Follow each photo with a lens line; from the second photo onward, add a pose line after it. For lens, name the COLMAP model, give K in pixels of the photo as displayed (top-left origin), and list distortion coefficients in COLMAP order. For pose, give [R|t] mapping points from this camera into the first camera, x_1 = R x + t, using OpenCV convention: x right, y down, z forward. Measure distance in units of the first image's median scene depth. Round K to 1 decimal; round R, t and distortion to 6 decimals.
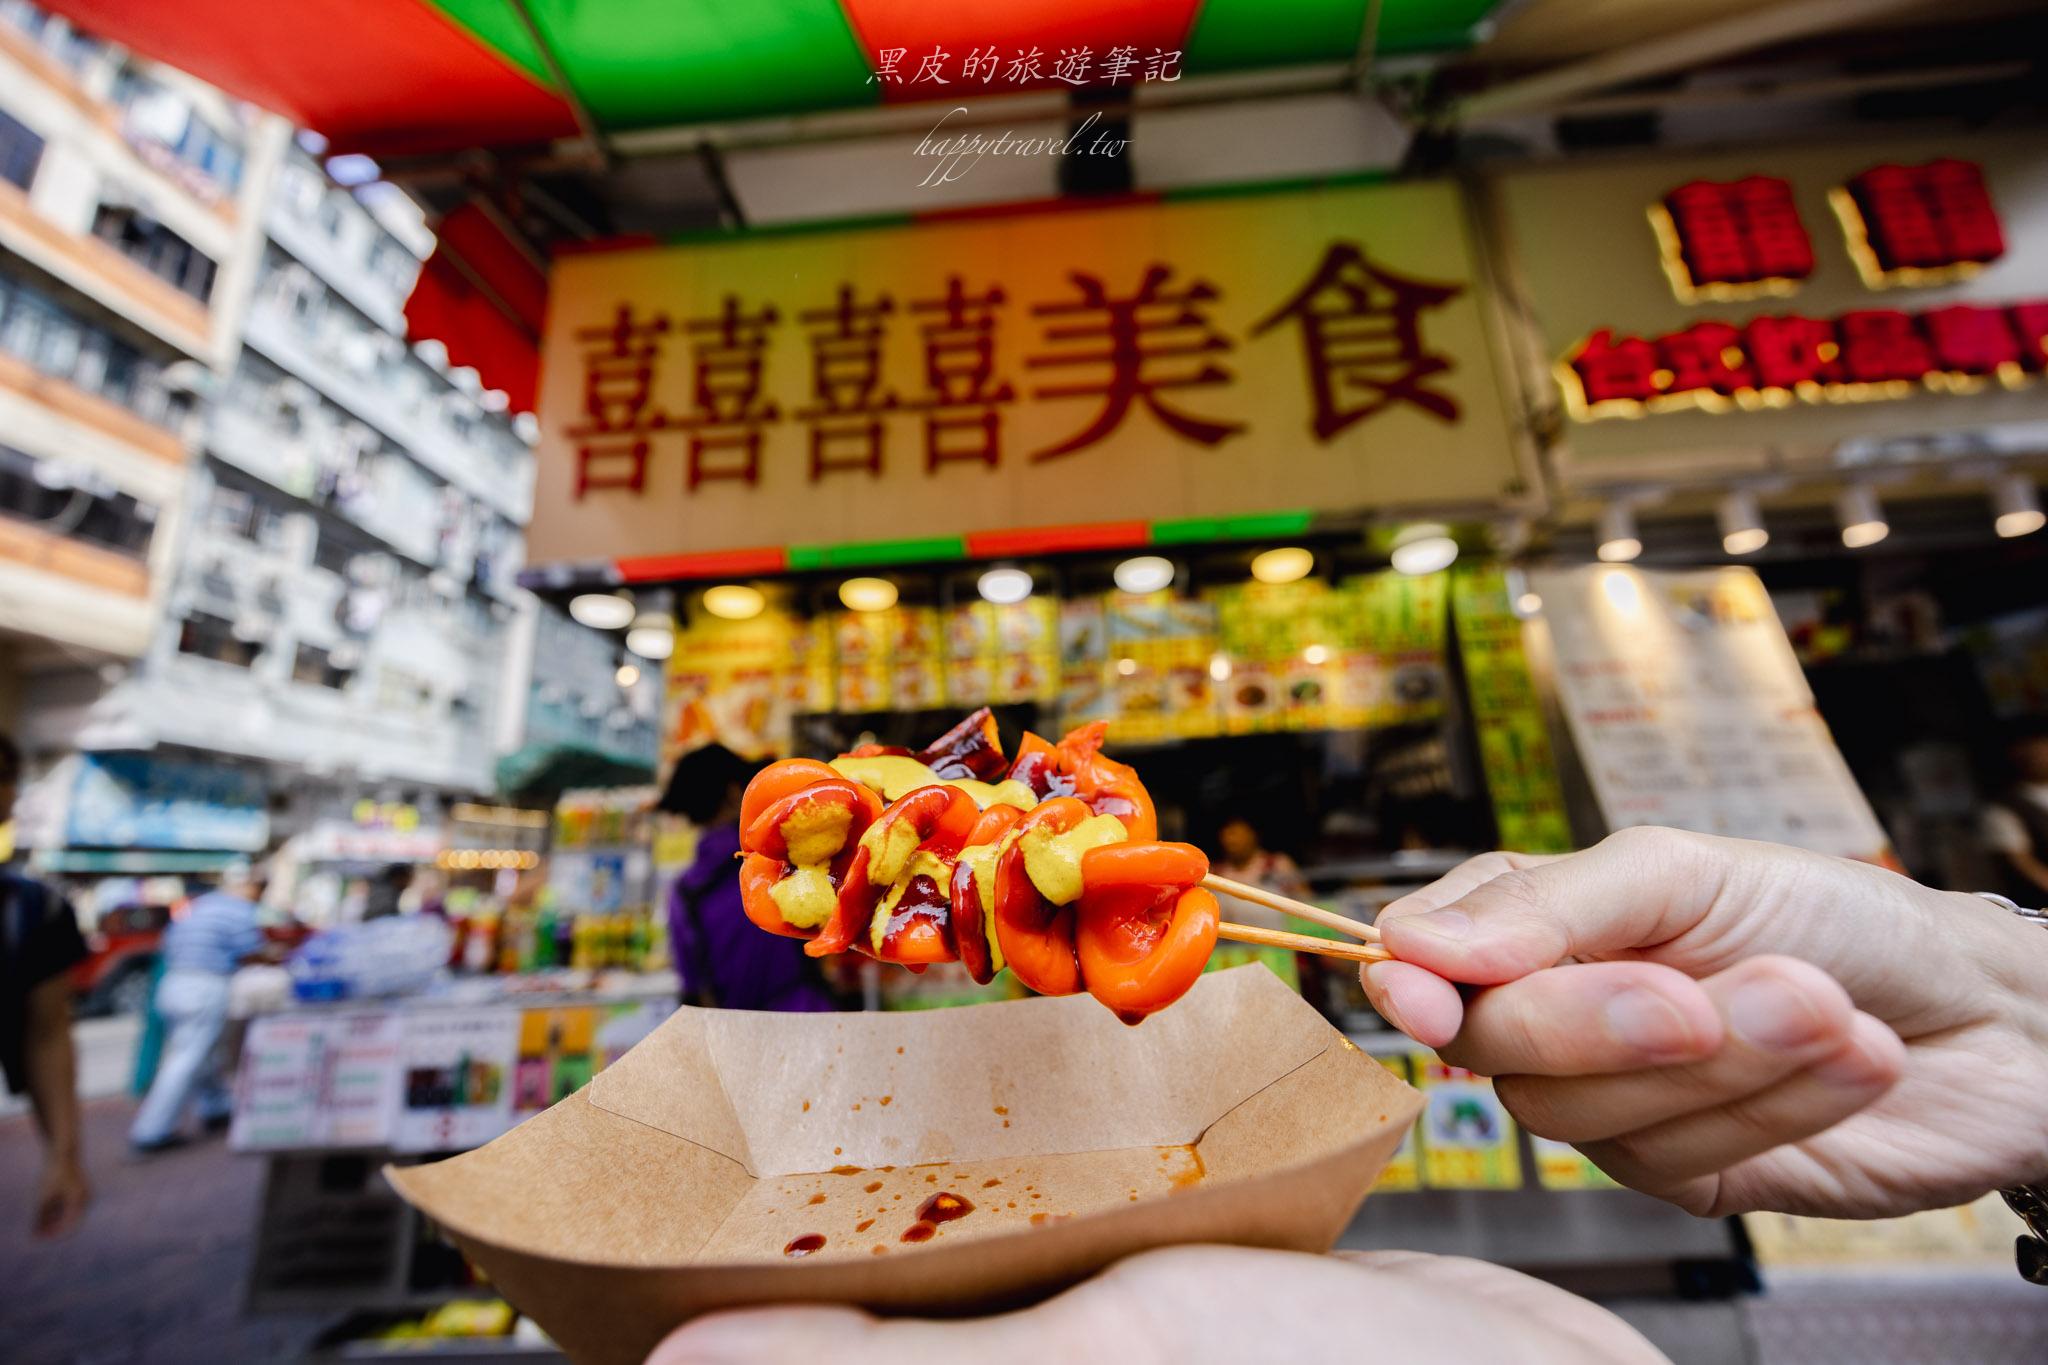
lens RADIAL K [[770.8, 0, 1024.0], [0, 770.8, 682.5], [0, 0, 1]] dist [0.000461, 0.000023]
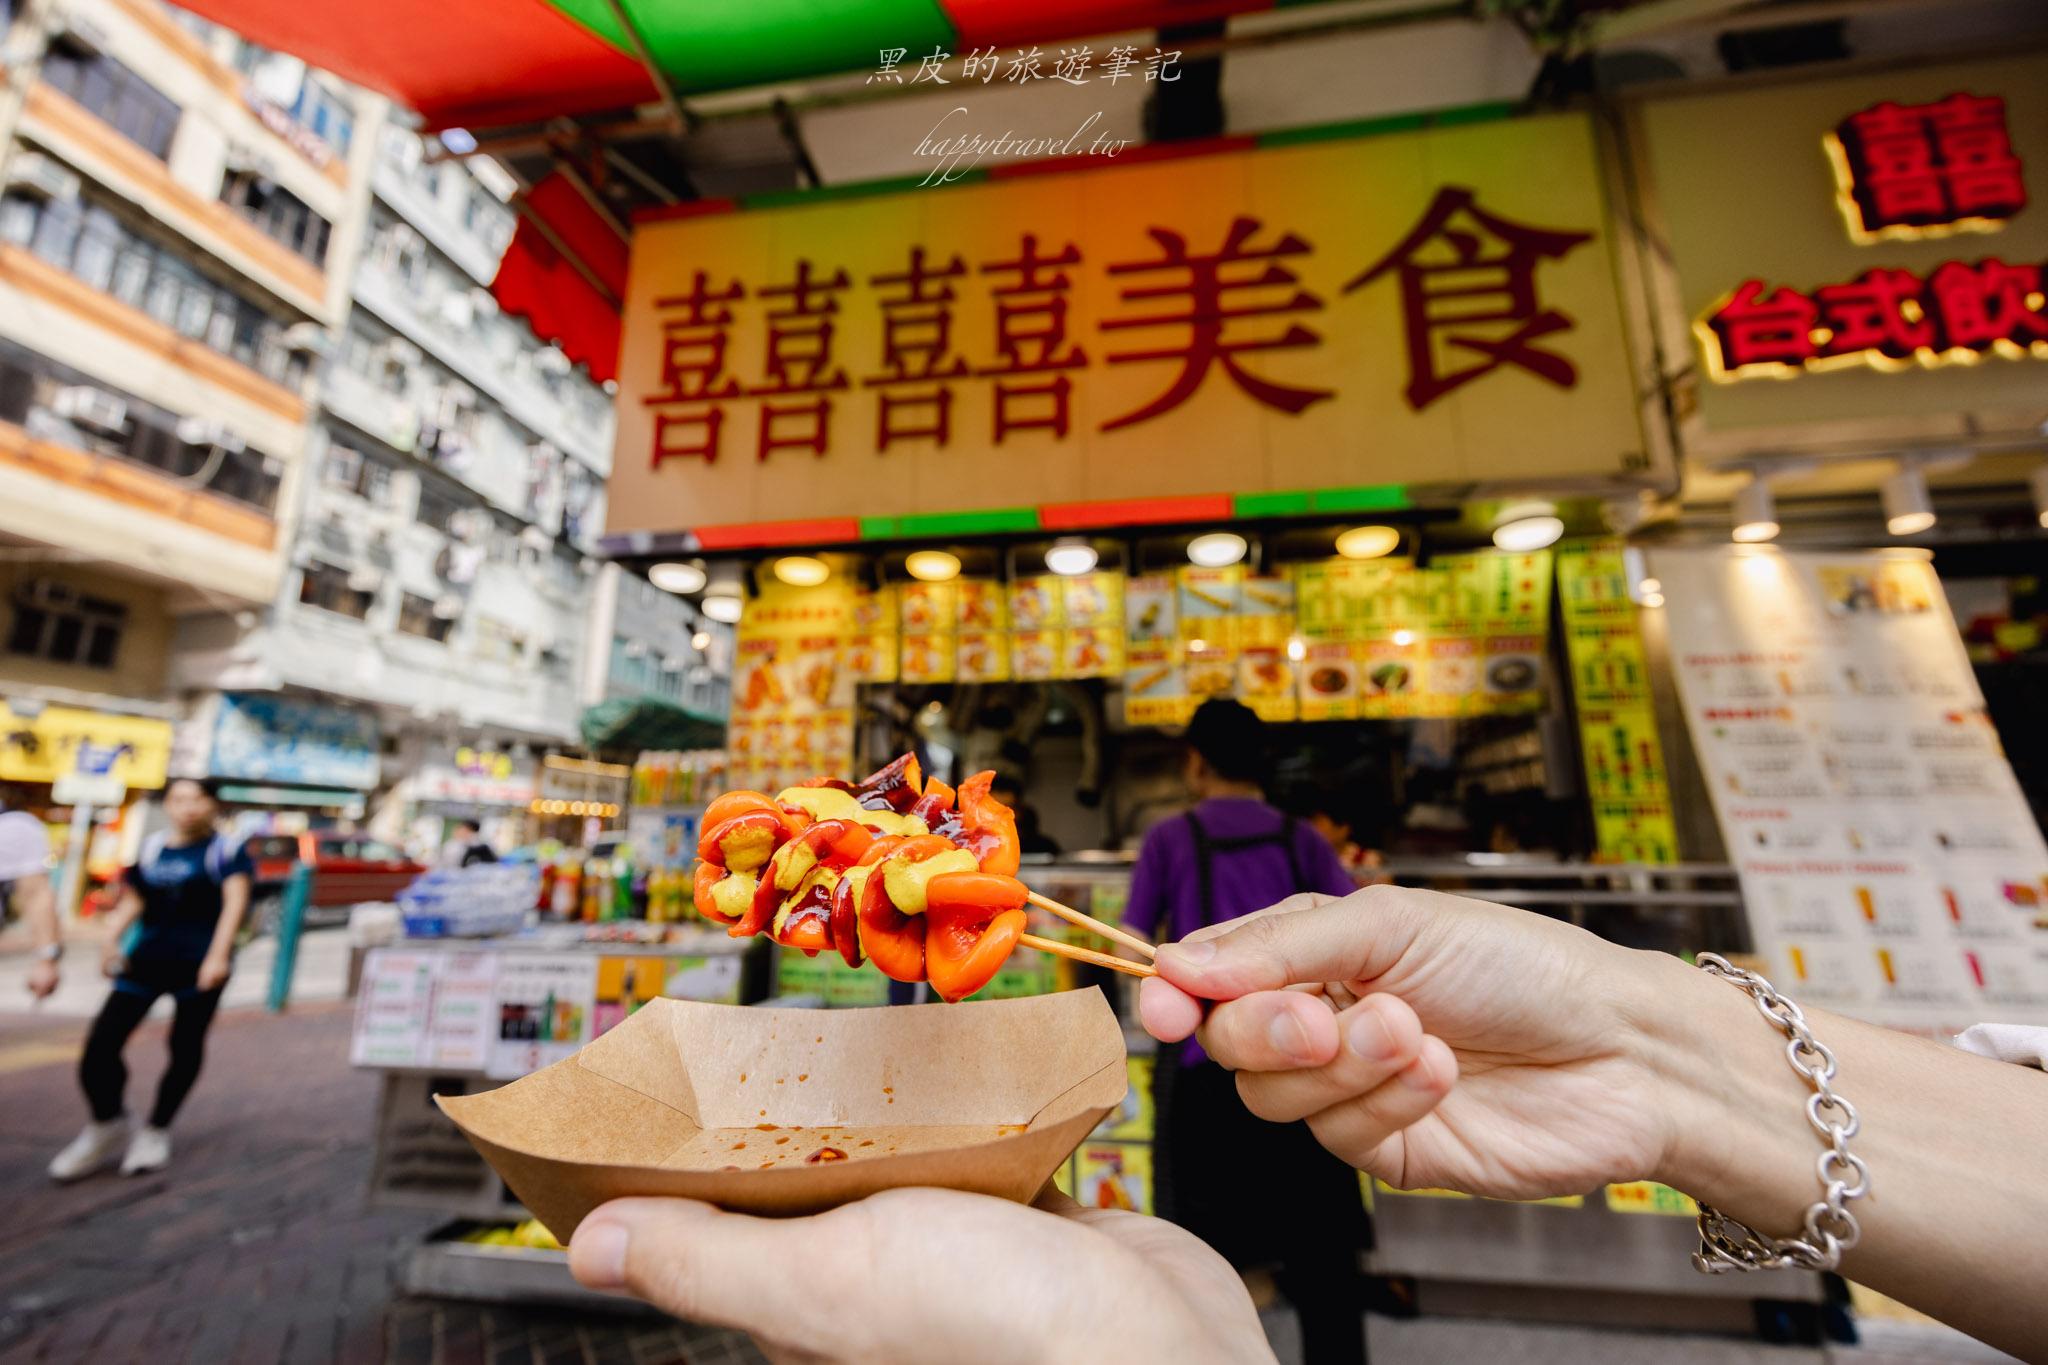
lens RADIAL K [[810.4, 0, 1029.8], [0, 810.4, 682.0], [0, 0, 1]] dist [-0.000568, -0.000043]
pose [[0.994721, 0.031165, -0.097770, 0.027181], [-0.026915, 0.998647, 0.044489, -0.014454], [0.099024, -0.041623, 0.994214, -0.027450]]
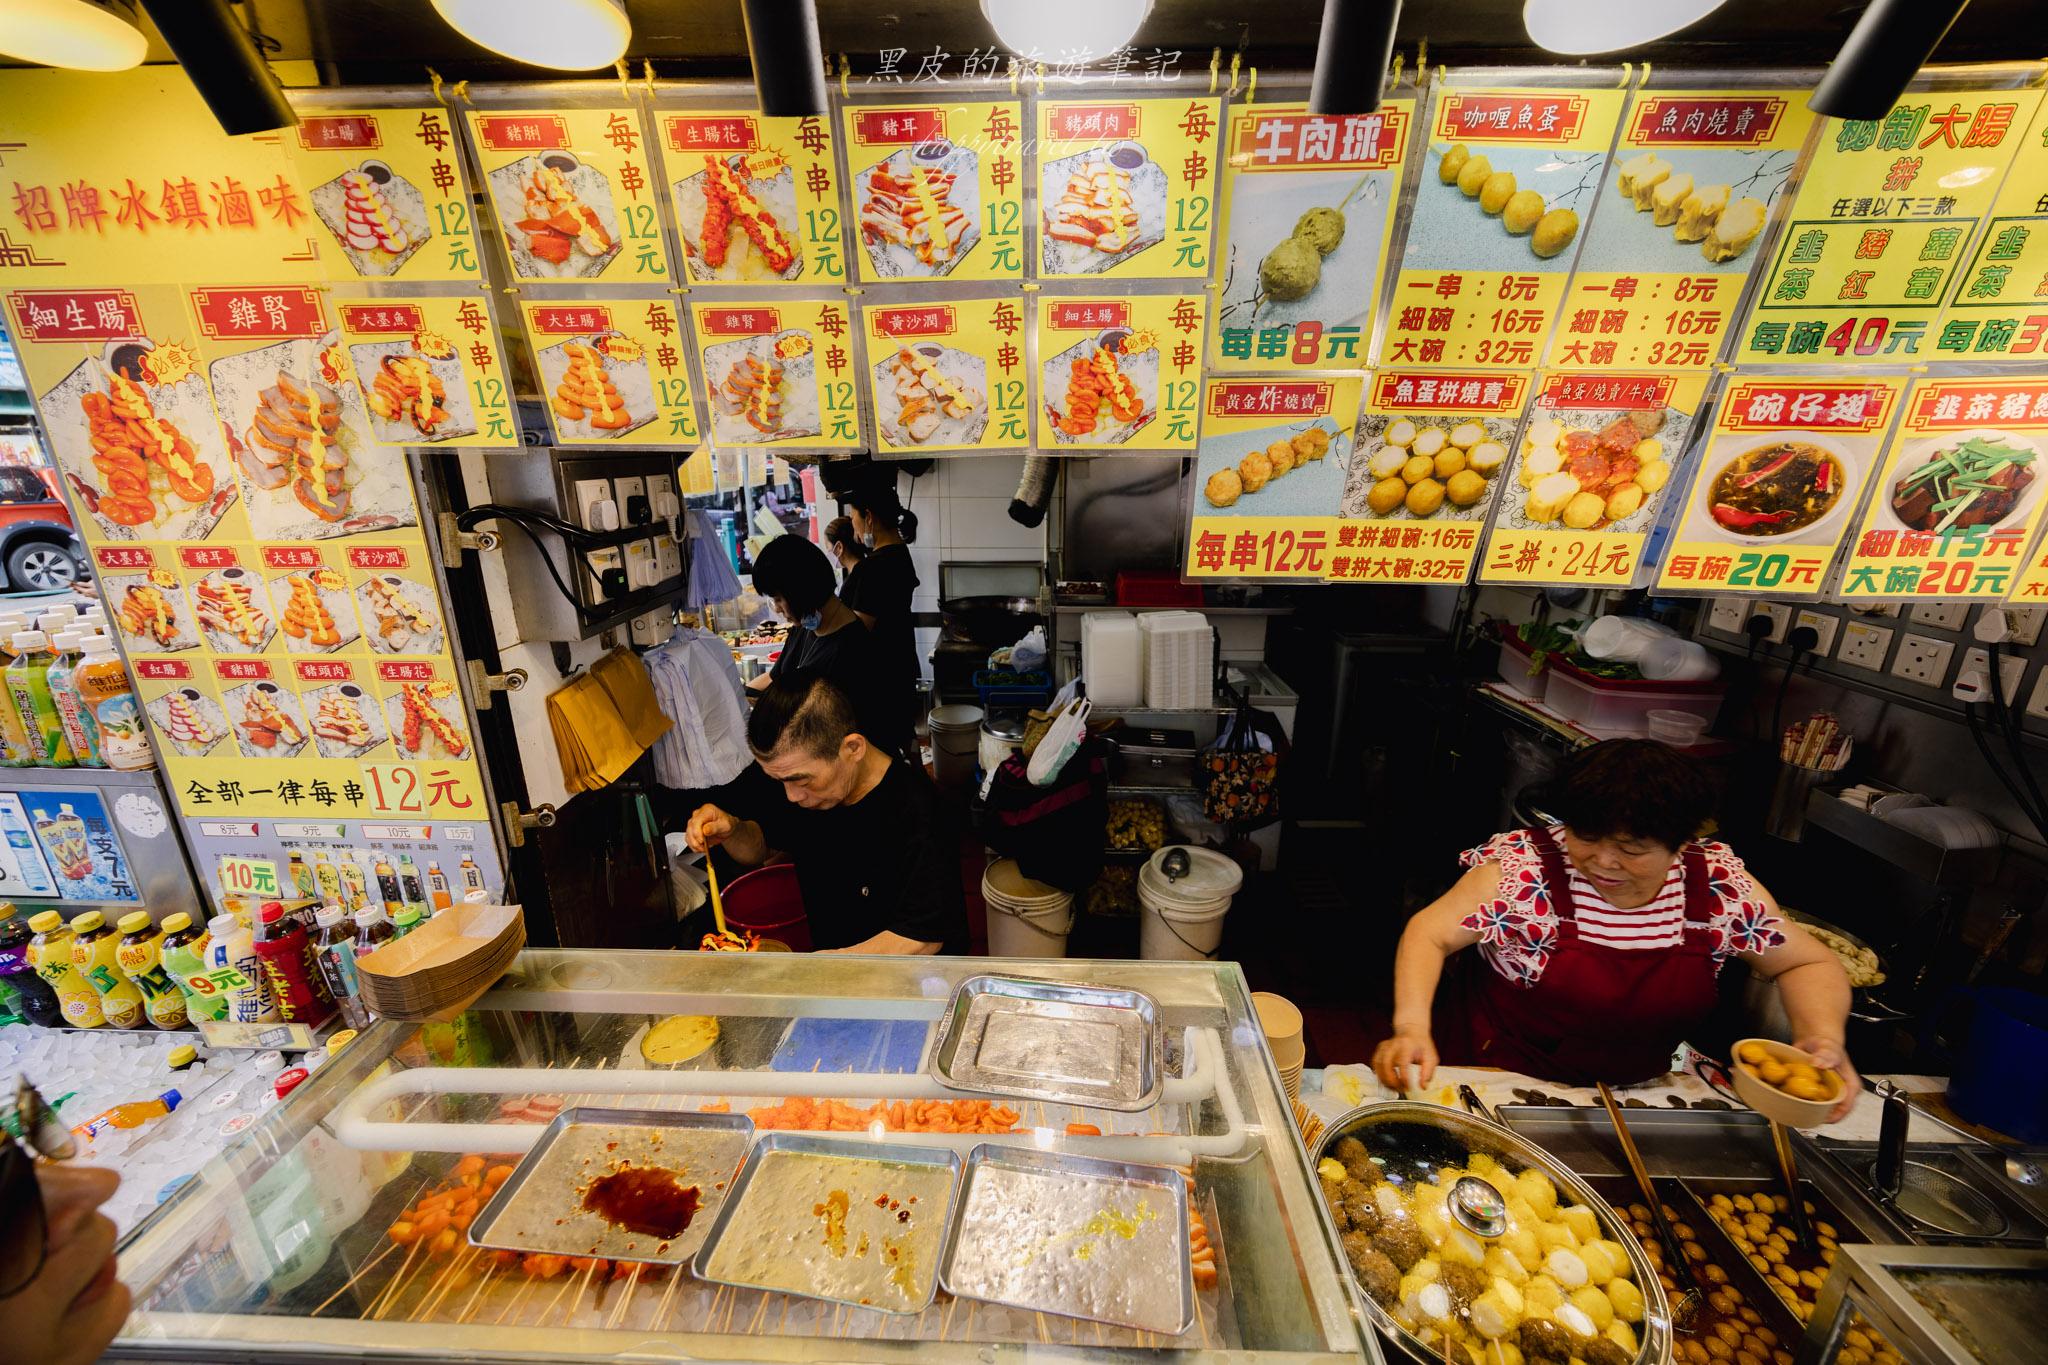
lens RADIAL K [[770.8, 0, 1024.0], [0, 770.8, 682.5], [0, 0, 1]] dist [0.000461, 0.000023]
pose [[0.998558, 0.044174, 0.030502, -0.034411], [-0.053580, 0.855040, 0.515786, -0.062796], [-0.003296, -0.516676, 0.856174, 0.645950]]
